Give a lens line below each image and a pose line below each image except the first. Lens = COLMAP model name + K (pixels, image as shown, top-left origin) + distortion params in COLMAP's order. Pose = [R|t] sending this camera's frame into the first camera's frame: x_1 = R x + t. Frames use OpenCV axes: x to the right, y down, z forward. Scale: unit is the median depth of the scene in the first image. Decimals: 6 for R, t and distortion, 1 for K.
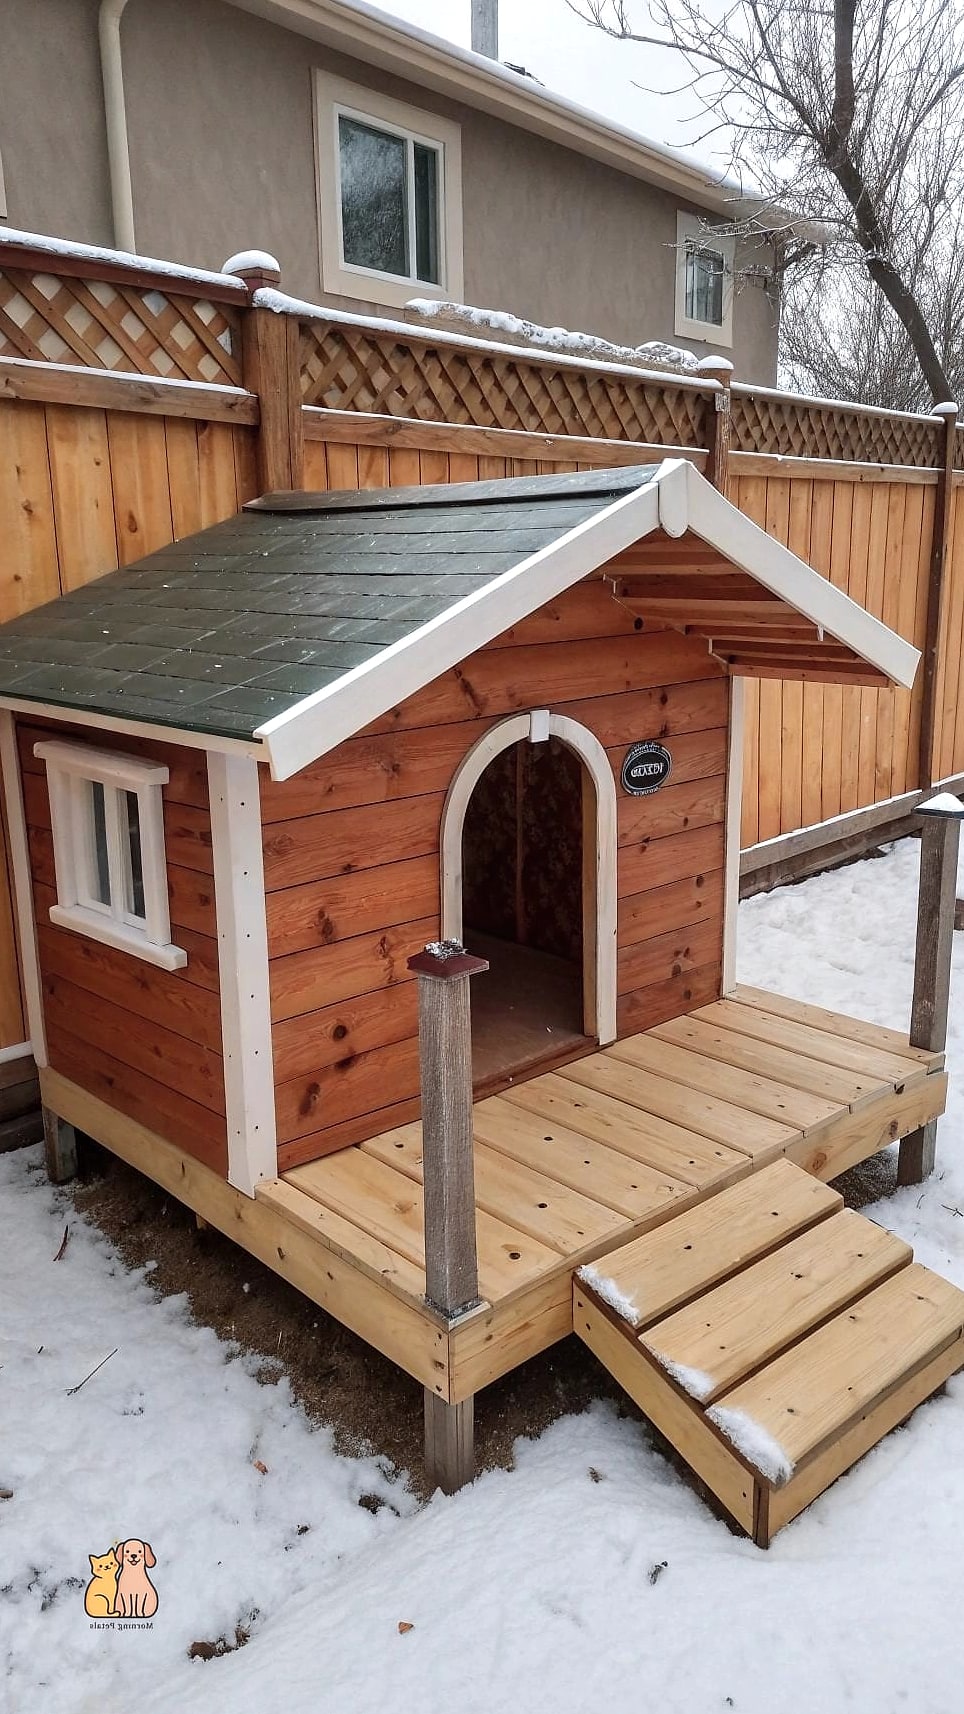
lens RADIAL K [[1234.1, 0, 485.2], [0, 1234.1, 848.6], [0, 0, 1]] dist [0.010980, 0.003467]
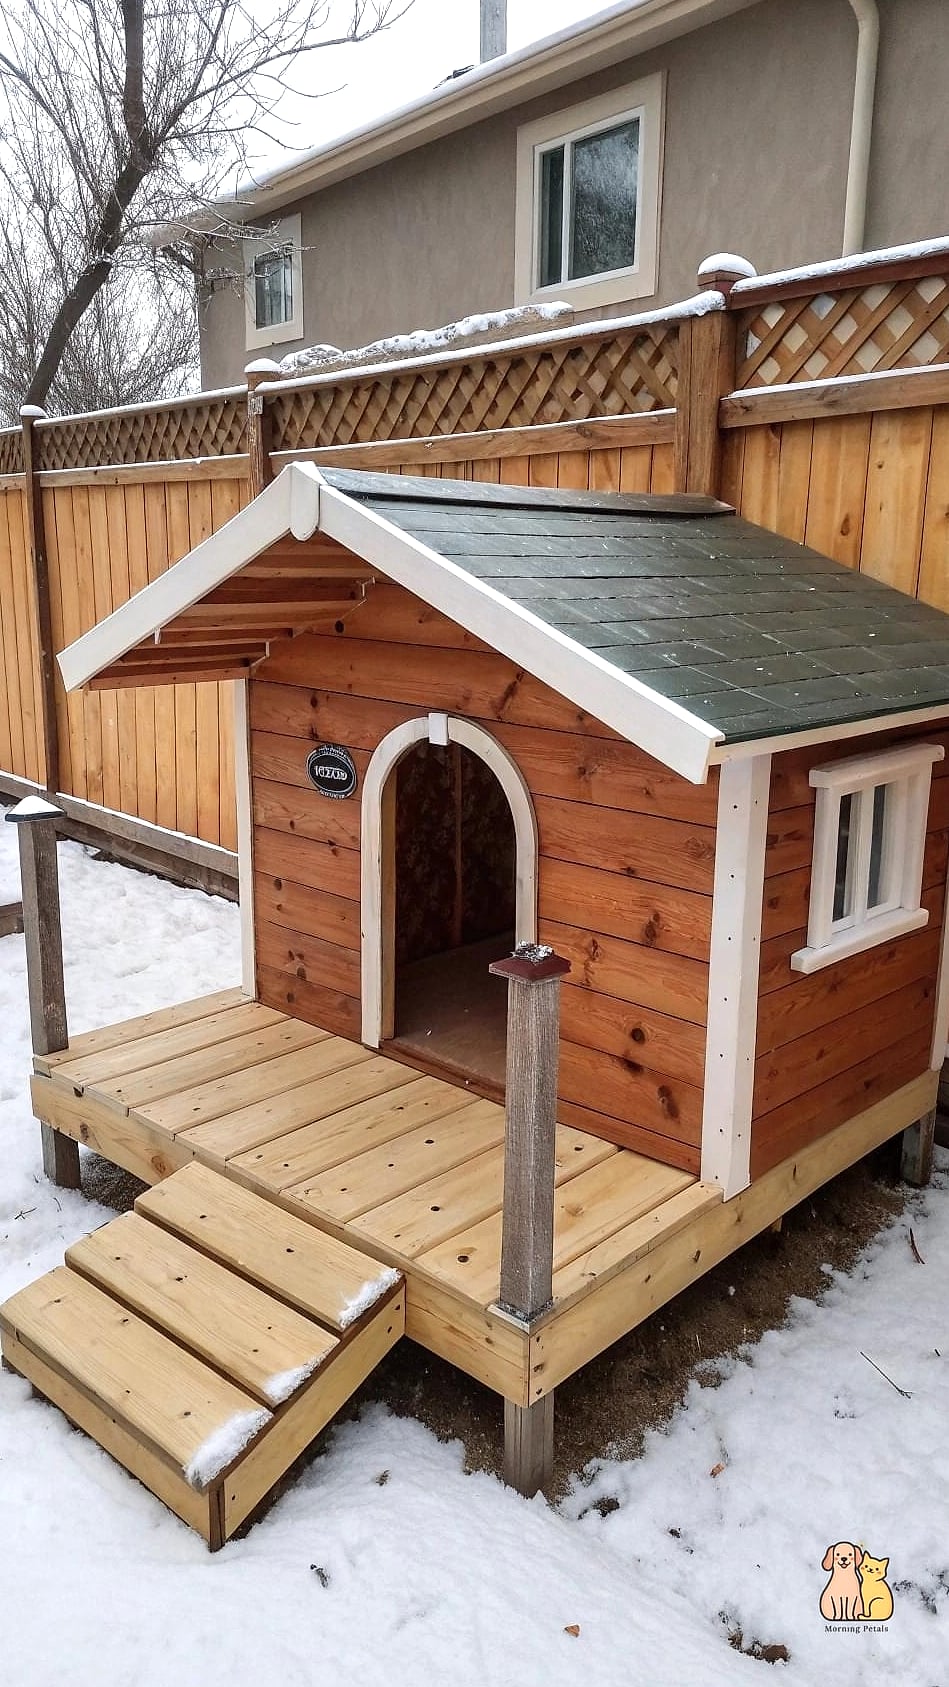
lens RADIAL K [[1214.6, 0, 474.3], [0, 1214.6, 846.6], [0, 0, 1]] dist [0.010980, 0.003467]
pose [[0.071027, 0.219058, -0.973123, 1.129071], [-0.219283, 0.955150, 0.199007, -0.231822], [0.973072, 0.199255, 0.115877, 1.027825]]
